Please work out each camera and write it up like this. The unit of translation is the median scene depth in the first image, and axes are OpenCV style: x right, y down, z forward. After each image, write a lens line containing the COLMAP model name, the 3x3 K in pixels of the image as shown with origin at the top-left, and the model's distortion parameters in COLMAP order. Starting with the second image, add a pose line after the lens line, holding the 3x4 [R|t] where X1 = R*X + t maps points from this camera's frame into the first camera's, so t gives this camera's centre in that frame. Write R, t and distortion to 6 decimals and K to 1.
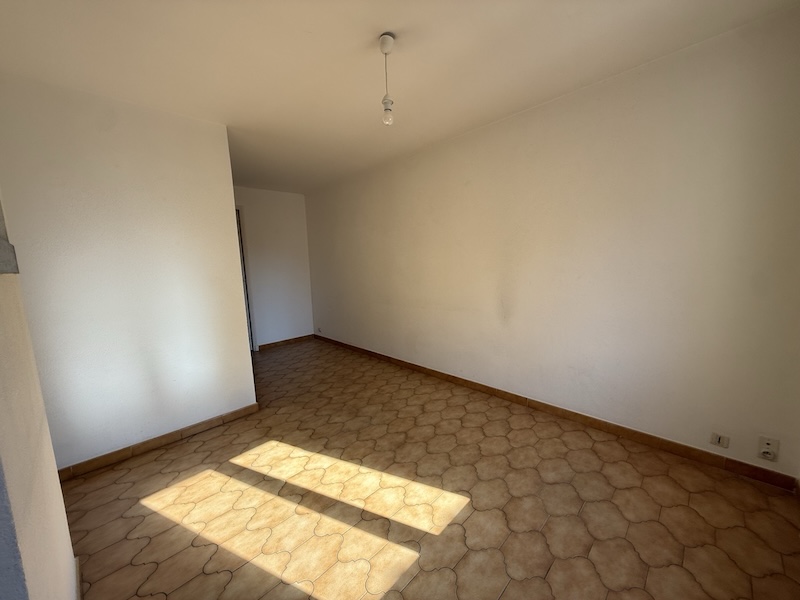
lens RADIAL K [[313.9, 0, 400.4], [0, 313.9, 302.9], [0, 0, 1]] dist [0.000890, 0.000052]
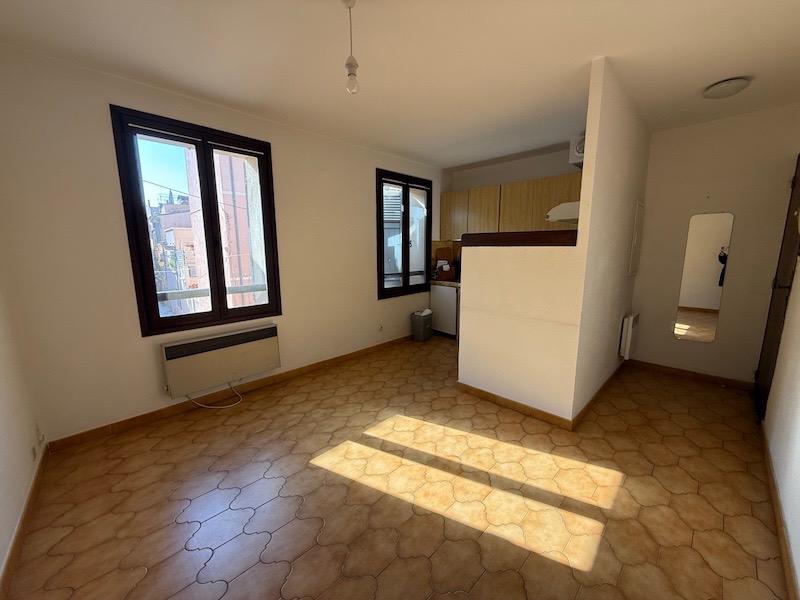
lens RADIAL K [[313.9, 0, 397.0], [0, 313.9, 294.1], [0, 0, 1]] dist [0.000890, 0.000052]
pose [[-0.998610, 0.042150, 0.031632, -0.157161], [0.049366, 0.958268, 0.281578, -0.265126], [-0.018443, 0.282748, -0.959017, 1.913831]]
